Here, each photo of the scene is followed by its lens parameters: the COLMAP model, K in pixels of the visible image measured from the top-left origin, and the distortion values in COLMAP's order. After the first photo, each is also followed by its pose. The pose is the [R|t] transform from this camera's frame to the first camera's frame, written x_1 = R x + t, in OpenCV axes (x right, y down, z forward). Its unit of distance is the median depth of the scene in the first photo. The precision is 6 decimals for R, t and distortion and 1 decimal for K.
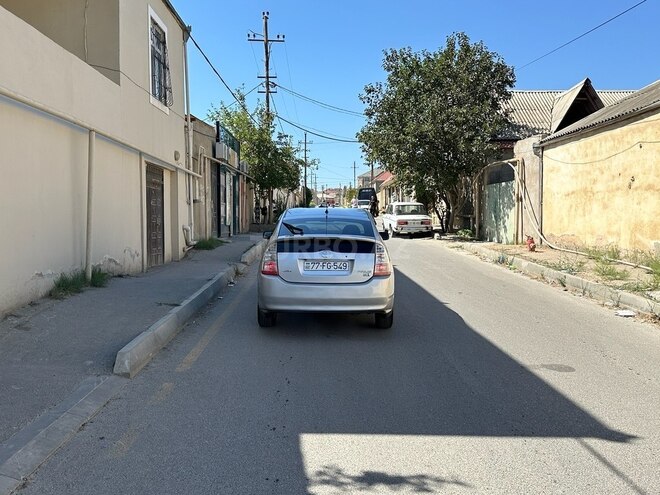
lens RADIAL K [[631.3, 0, 339.7], [0, 631.3, 237.4], [0, 0, 1]] dist [0.058547, 0.000000]
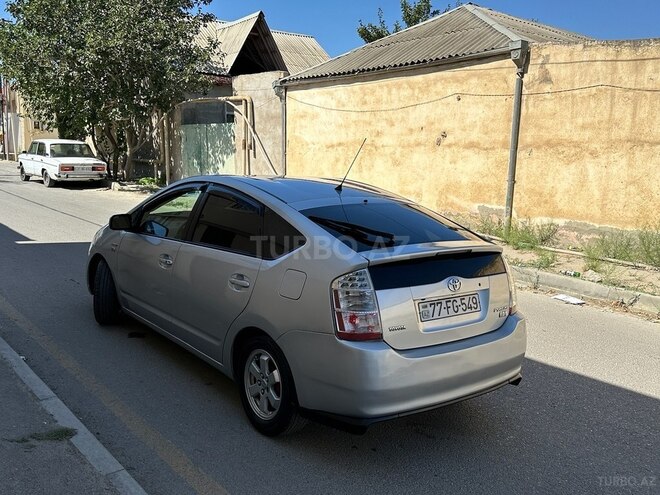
lens RADIAL K [[631.3, 0, 338.2], [0, 631.3, 245.5], [0, 0, 1]] dist [0.058547, 0.000000]
pose [[0.786364, -0.063887, 0.614451, -0.183256], [-0.005798, 0.993831, 0.110754, -0.027336], [-0.617736, -0.090656, 0.781142, 0.303952]]
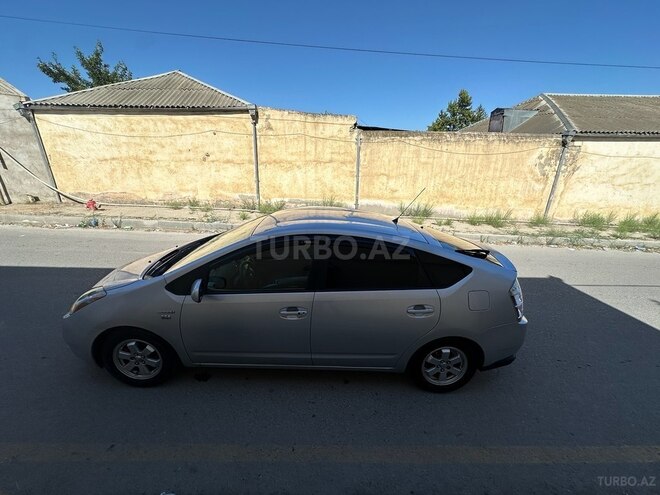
lens RADIAL K [[263.5, 0, 328.7], [0, 263.5, 246.1], [0, 0, 1]] dist [0.005307, -0.002384]
pose [[0.008885, -0.312625, 0.949835, -0.184013], [0.017721, 0.949773, 0.312438, -0.061544], [-0.999803, 0.014056, 0.013979, 0.566382]]
